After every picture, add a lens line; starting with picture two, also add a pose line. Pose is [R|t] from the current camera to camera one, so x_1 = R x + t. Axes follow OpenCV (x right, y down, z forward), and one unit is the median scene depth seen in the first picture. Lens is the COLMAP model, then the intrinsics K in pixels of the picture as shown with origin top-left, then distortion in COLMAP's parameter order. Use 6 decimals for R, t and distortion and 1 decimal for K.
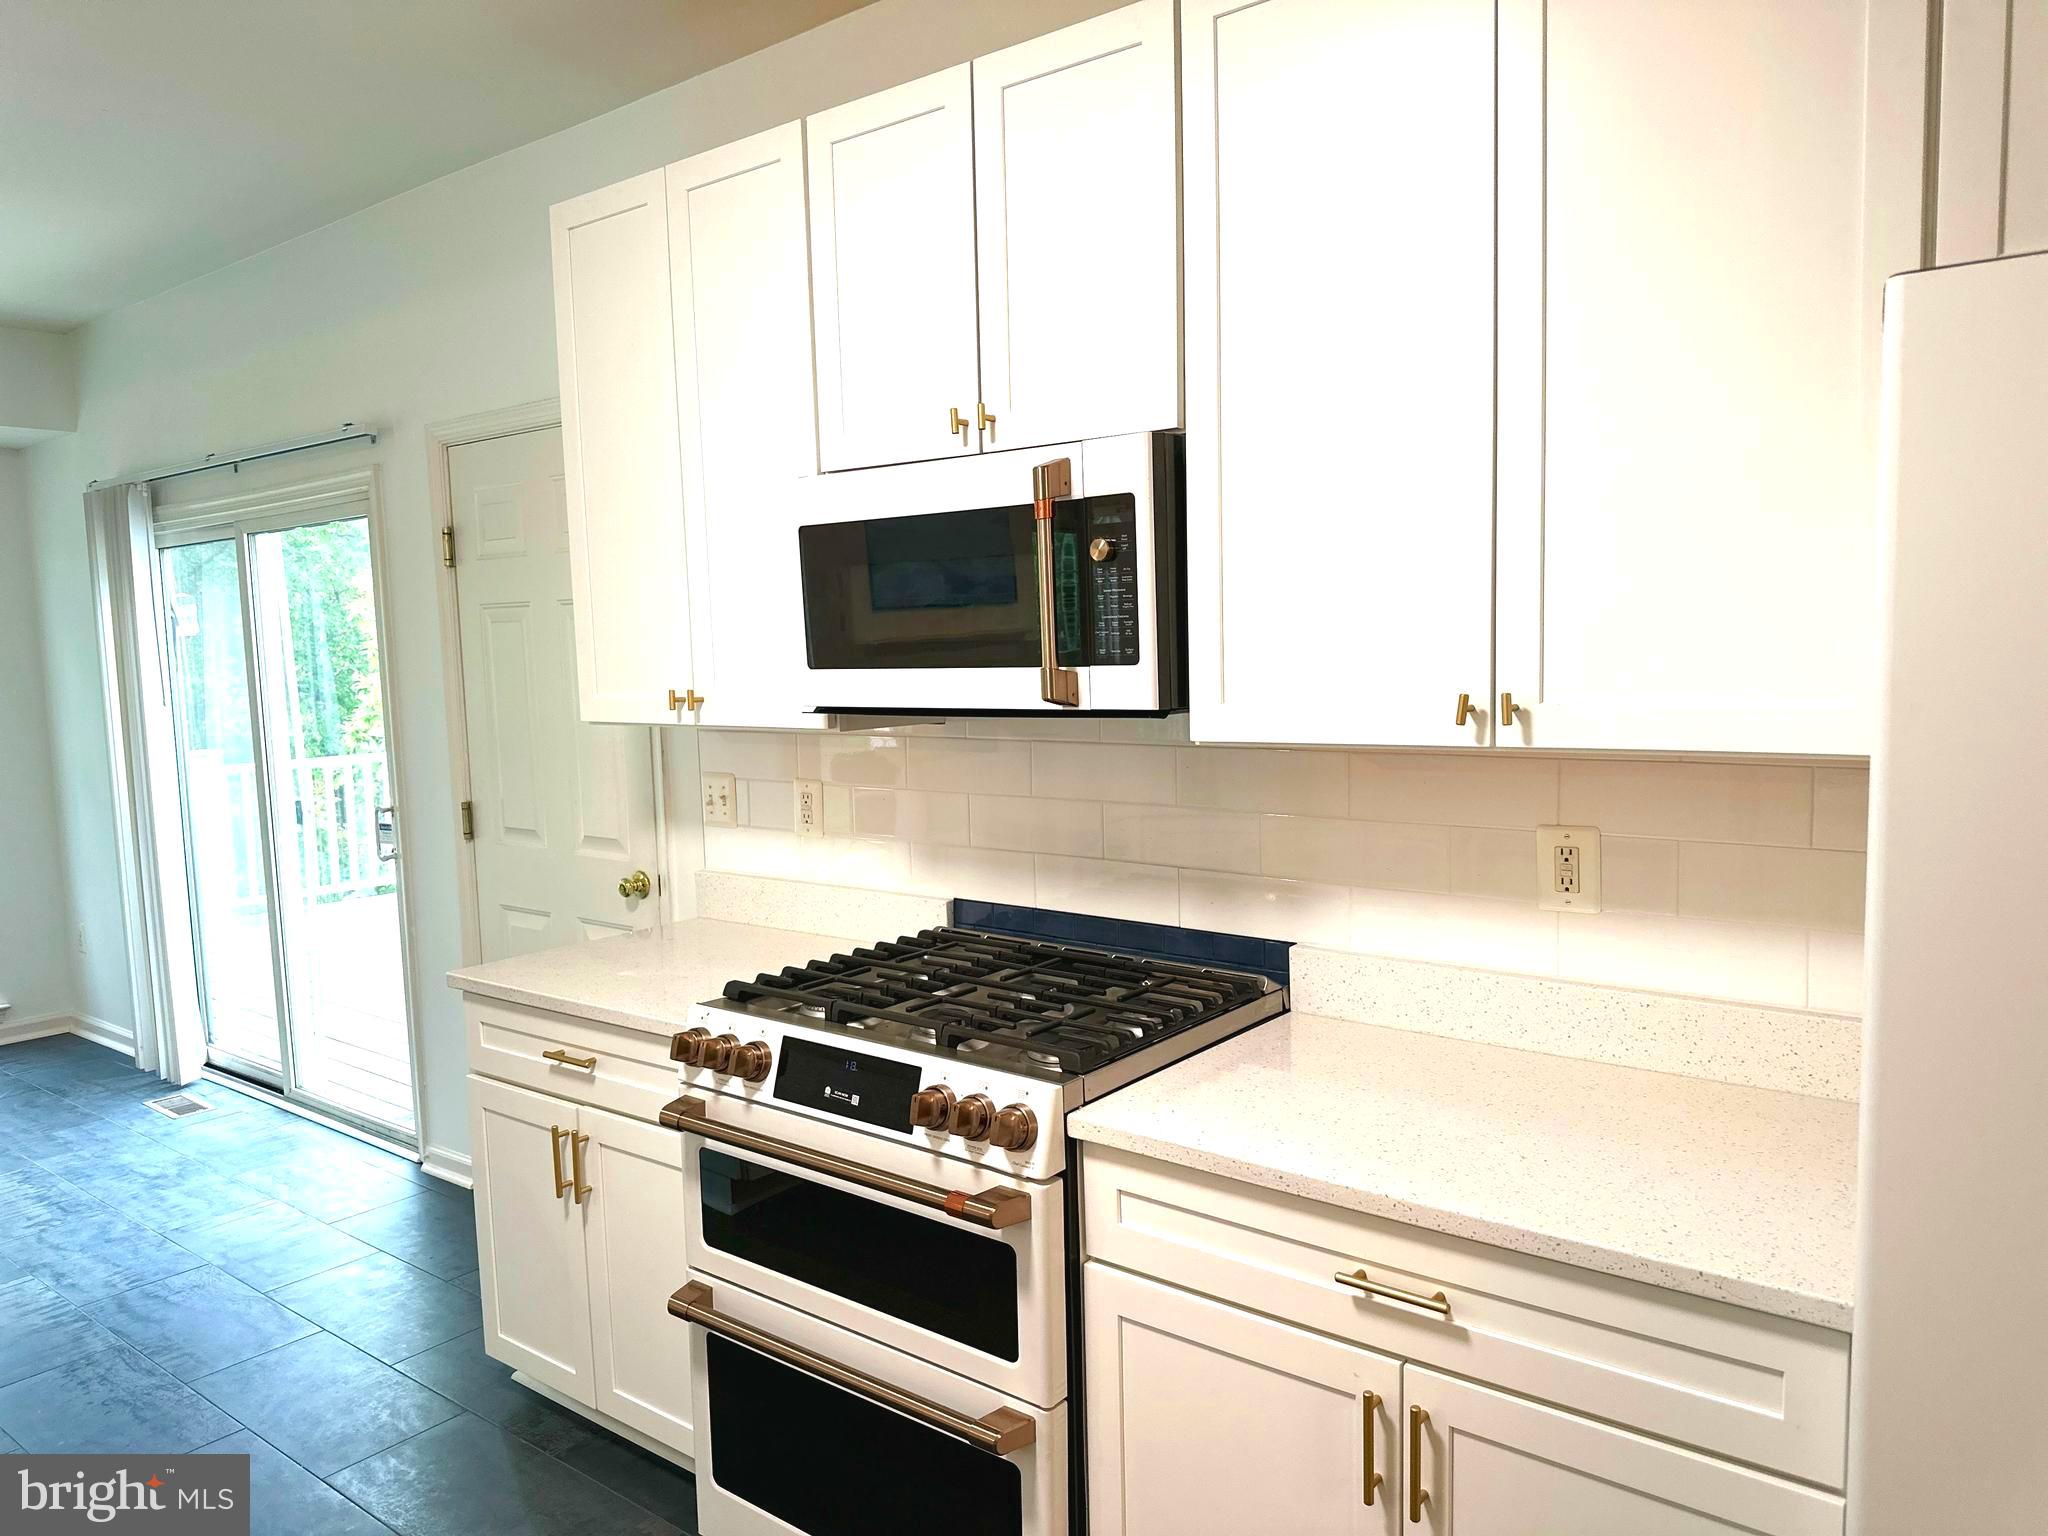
lens RADIAL K [[1449.1, 0, 1030.4], [0, 1449.1, 772.5], [0, 0, 1]] dist [0.145614, -0.208929]
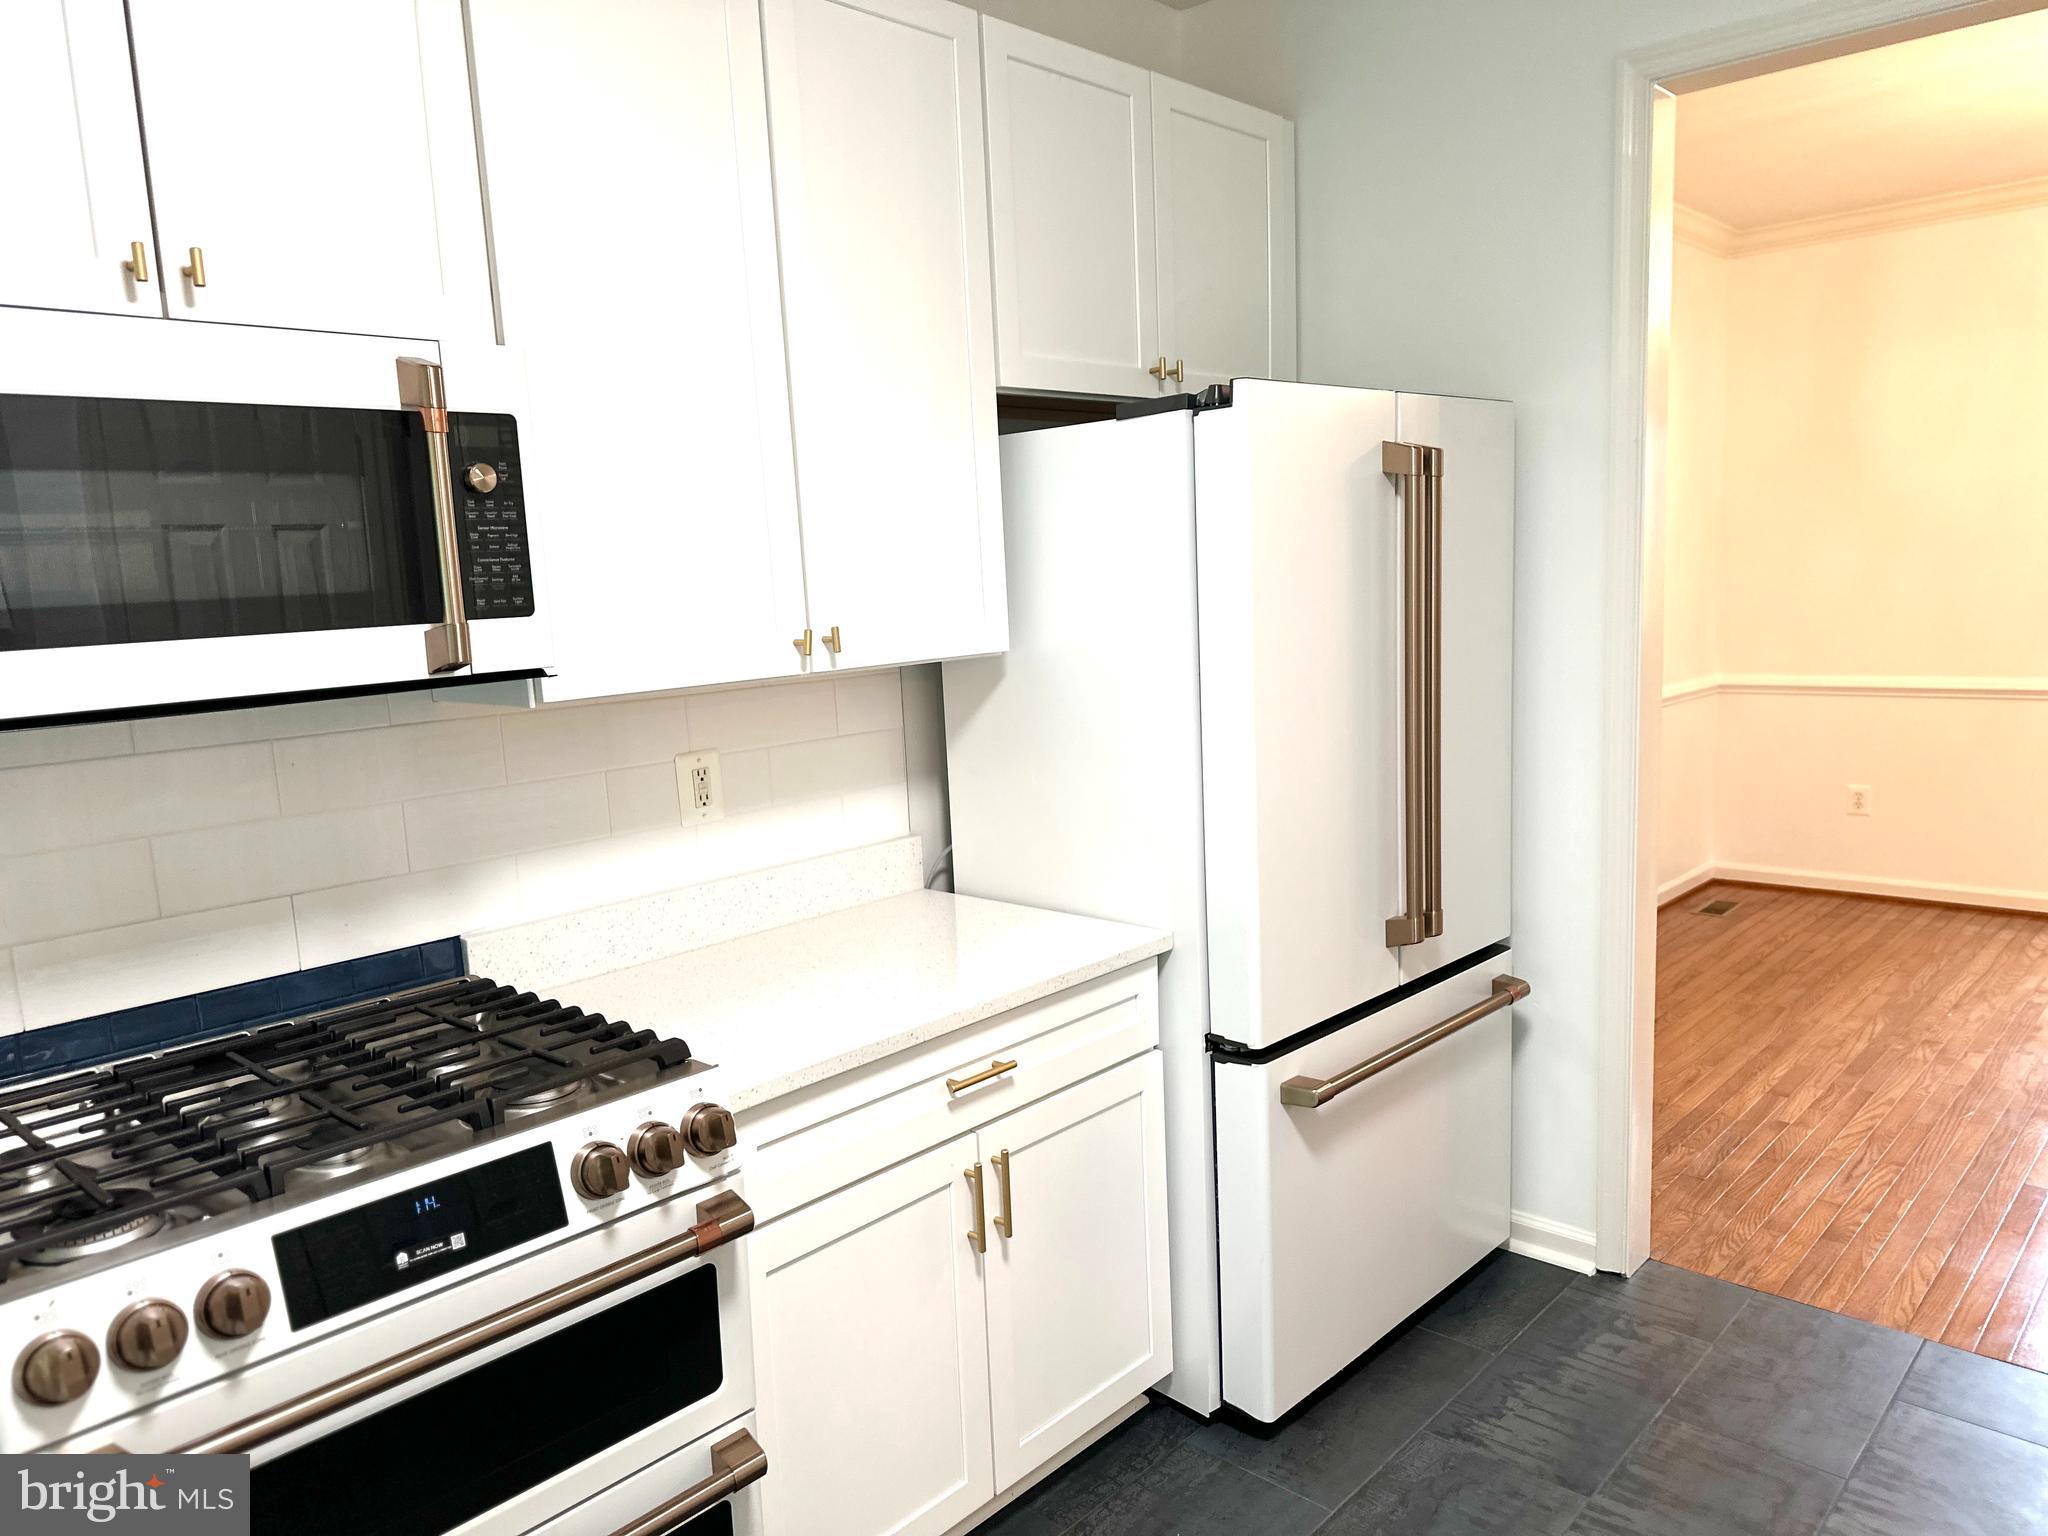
lens RADIAL K [[1449.1, 0, 1030.4], [0, 1449.1, 772.5], [0, 0, 1]] dist [0.145614, -0.208929]
pose [[0.061509, -0.116078, 0.991334, -0.782261], [0.135917, 0.984936, 0.106896, -0.035548], [-0.988809, 0.128164, 0.076360, 0.647217]]
